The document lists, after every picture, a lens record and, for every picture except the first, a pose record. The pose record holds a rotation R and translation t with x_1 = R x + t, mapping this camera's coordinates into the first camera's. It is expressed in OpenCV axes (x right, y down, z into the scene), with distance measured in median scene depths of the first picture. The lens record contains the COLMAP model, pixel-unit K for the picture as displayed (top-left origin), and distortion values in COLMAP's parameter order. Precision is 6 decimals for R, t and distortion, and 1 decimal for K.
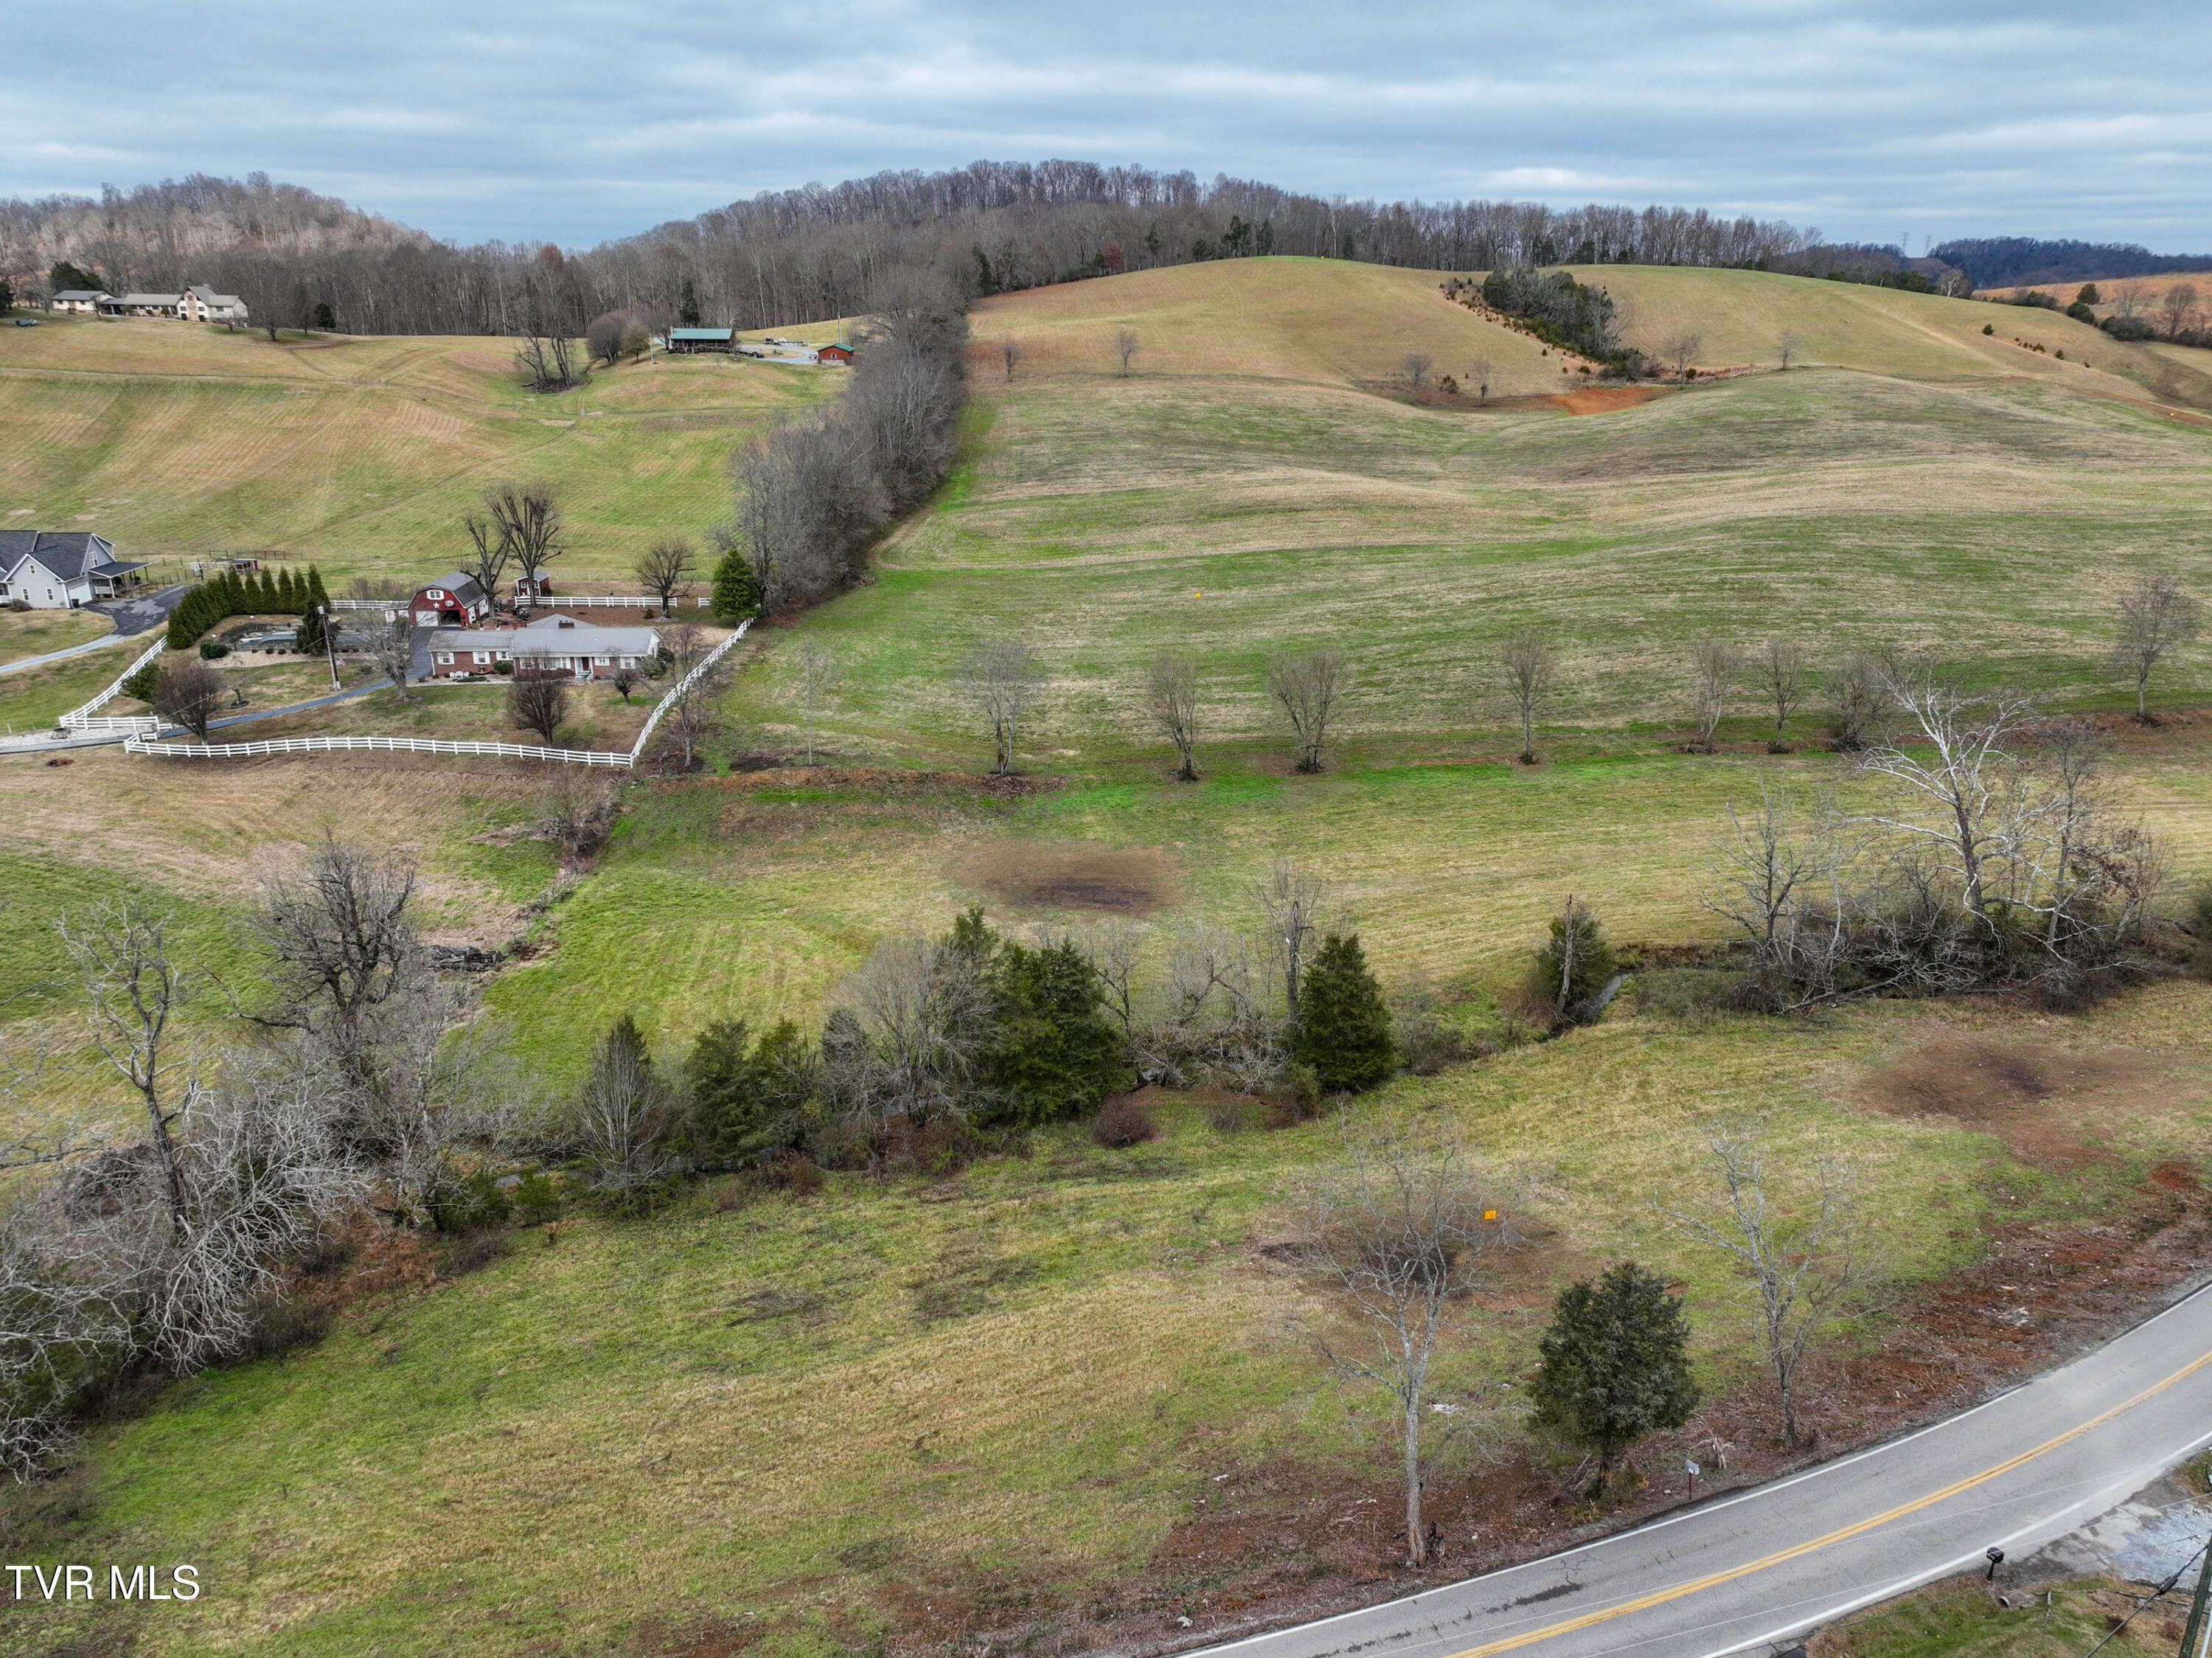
lens RADIAL K [[1557.6, 0, 1111.0], [0, 1557.6, 822.8], [0, 0, 1]] dist [-0.008623, 0.025525]
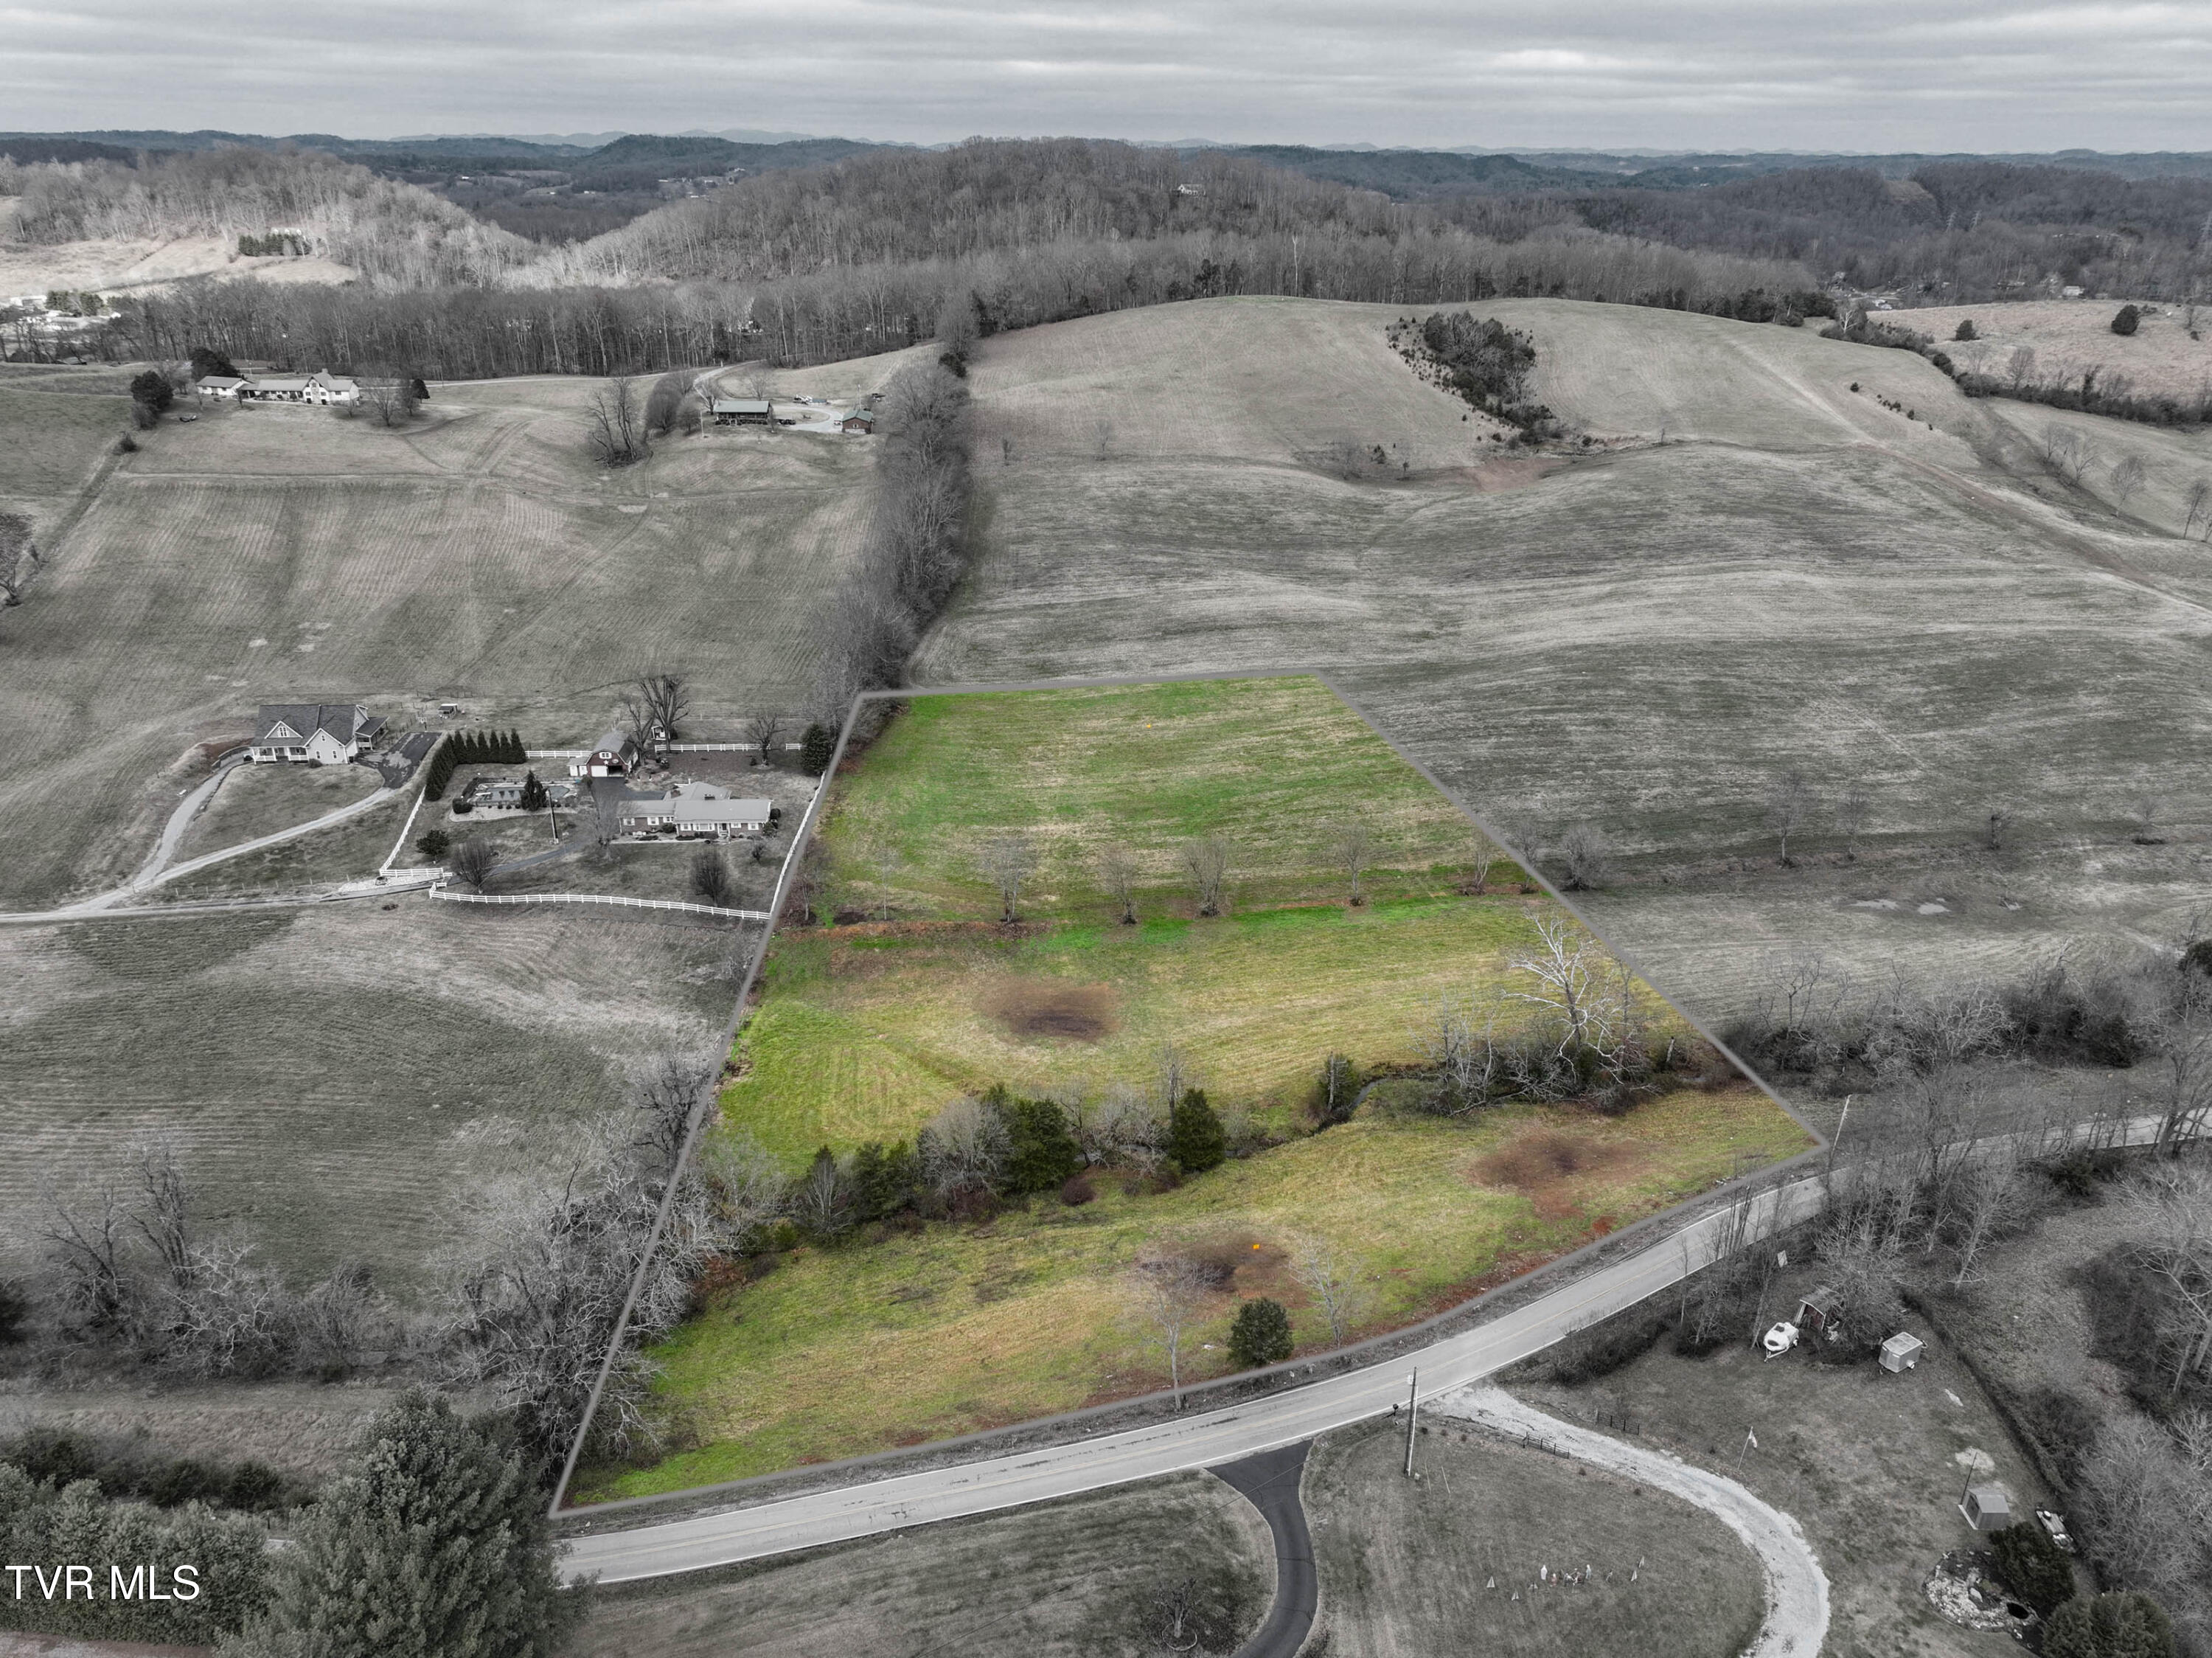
lens RADIAL K [[1550.3, 0, 1112.4], [0, 1550.3, 838.4], [0, 0, 1]] dist [-0.004338, 0.019565]
pose [[0.999955, 0.004984, 0.008108, 0.016641], [-0.005644, 0.996490, 0.083522, -0.198383], [-0.007664, -0.083564, 0.996473, -0.429876]]
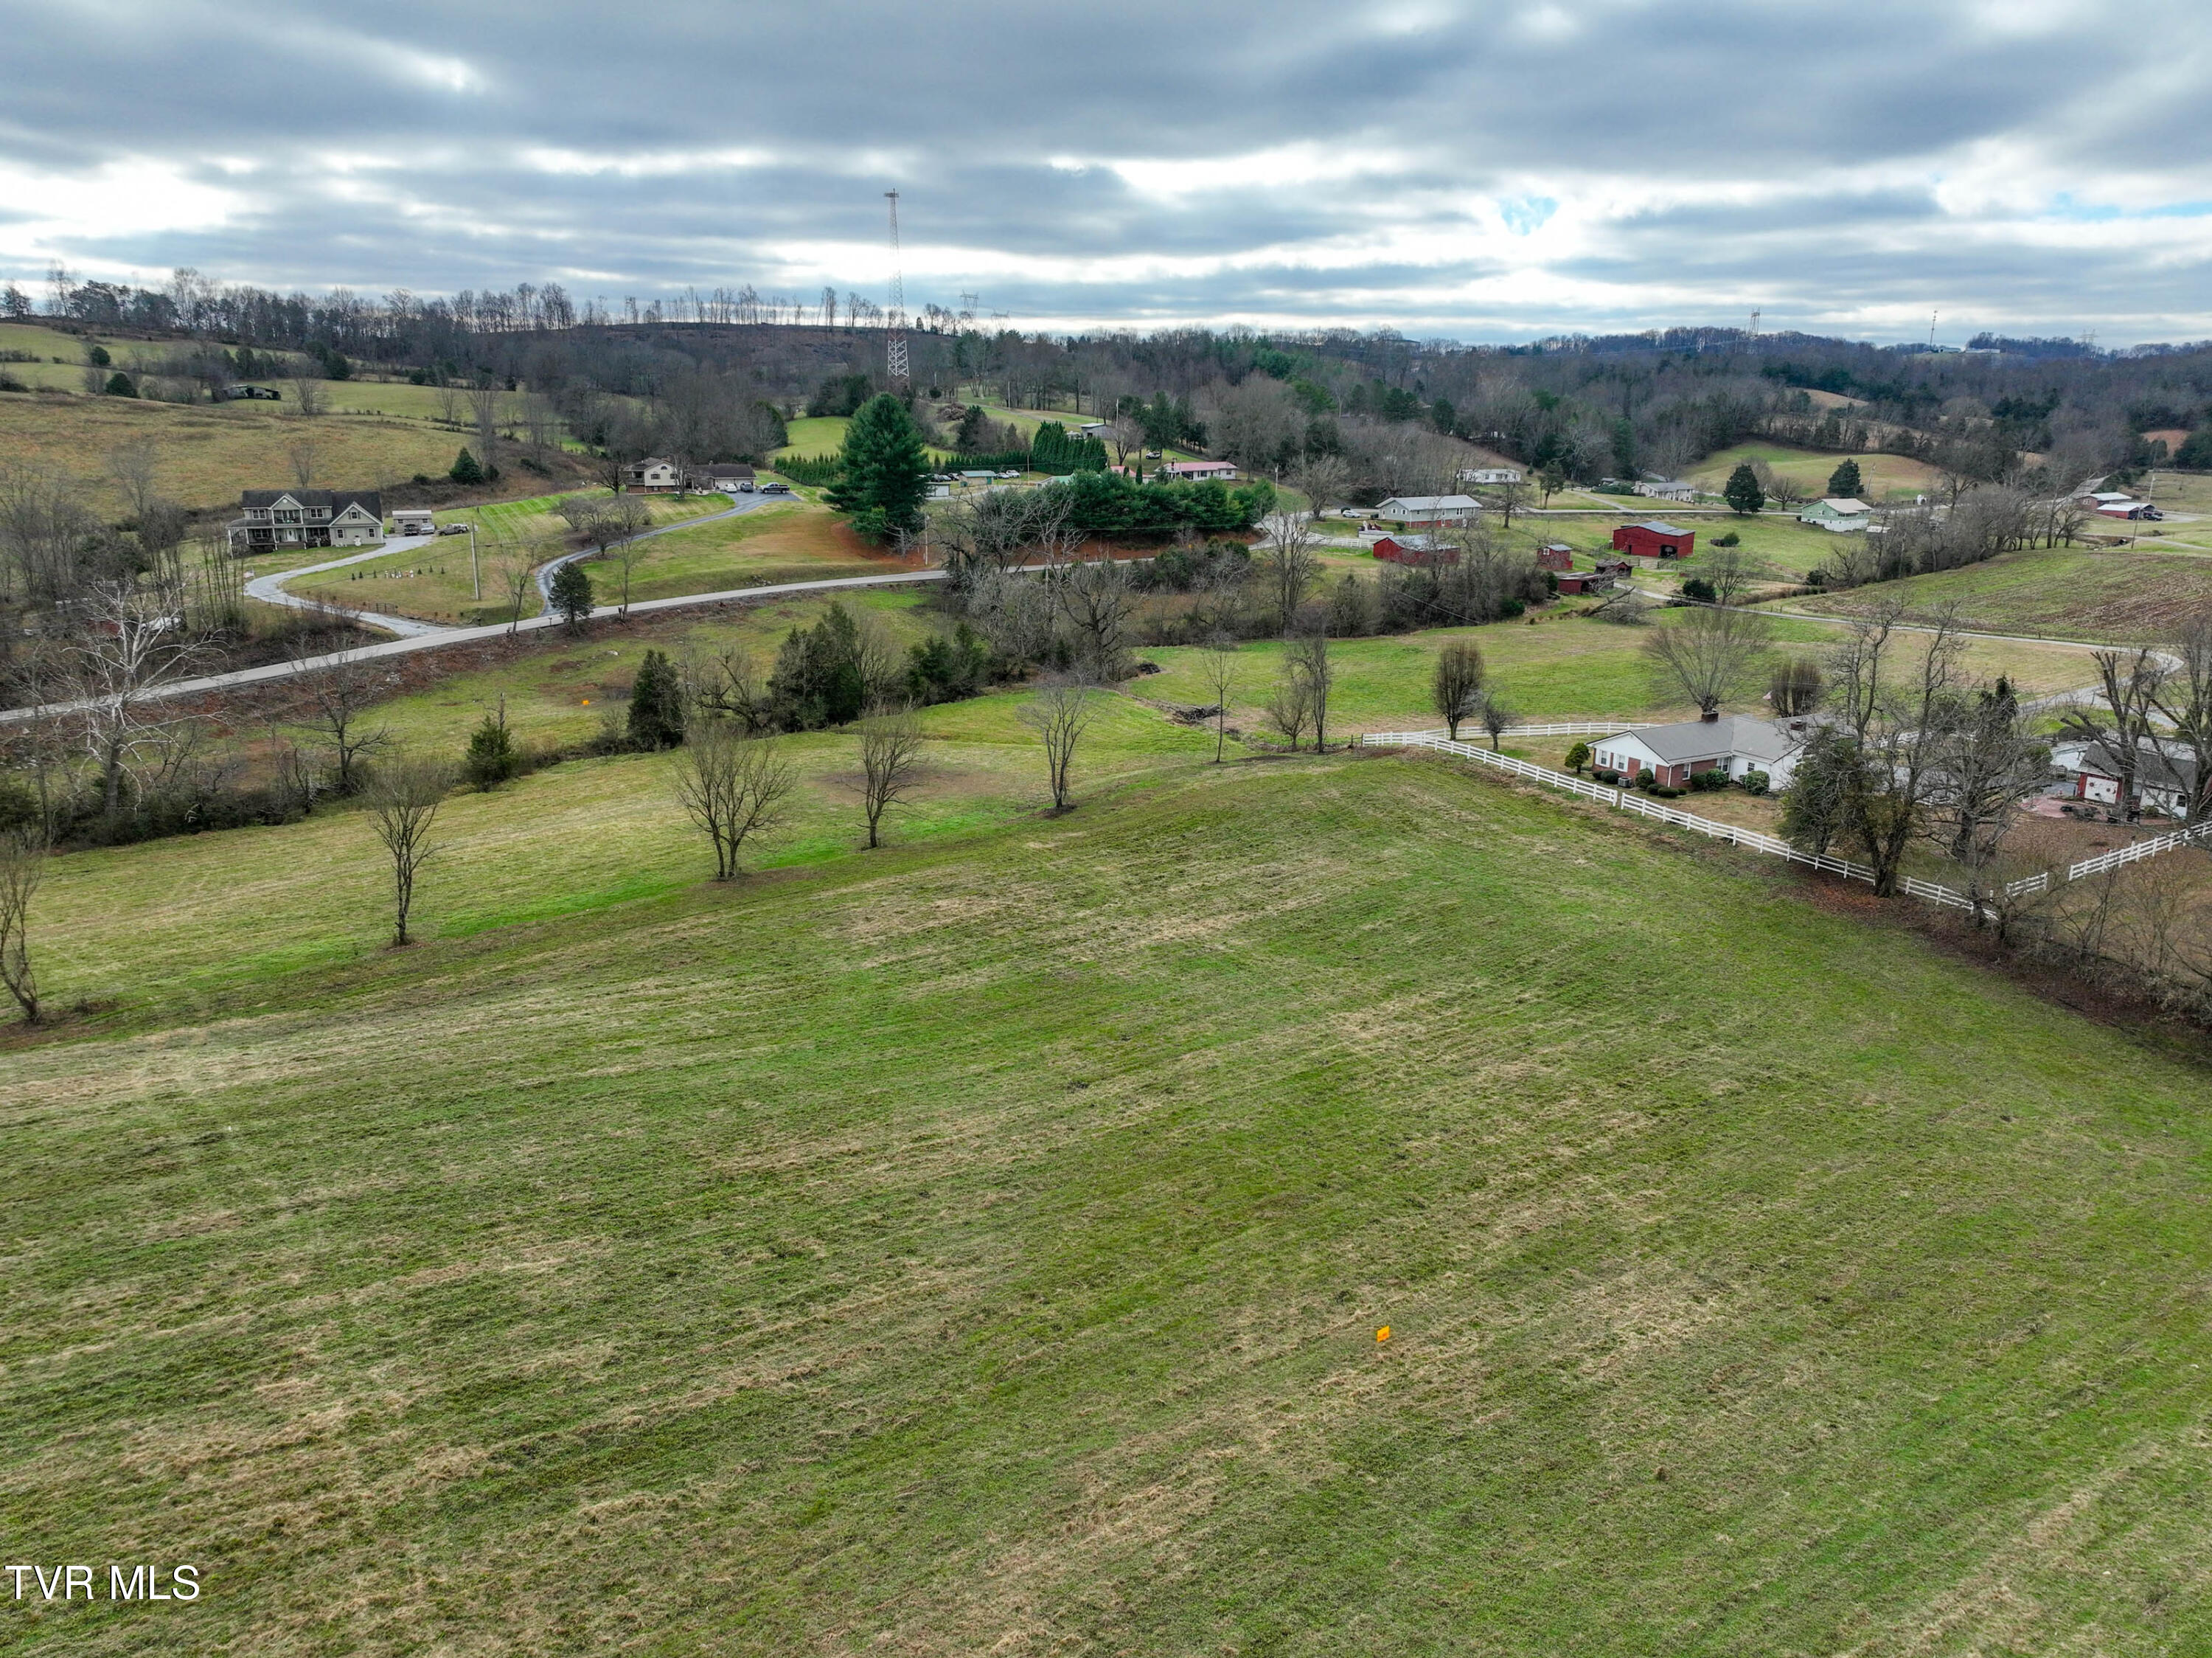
lens RADIAL K [[1553.6, 0, 1112.5], [0, 1553.6, 821.4], [0, 0, 1]] dist [0.001768, 0.014854]
pose [[-0.900698, 0.102669, -0.422140, 0.236037], [-0.155128, 0.831616, 0.533245, -0.422052], [0.405807, 0.545778, -0.733108, 1.378674]]
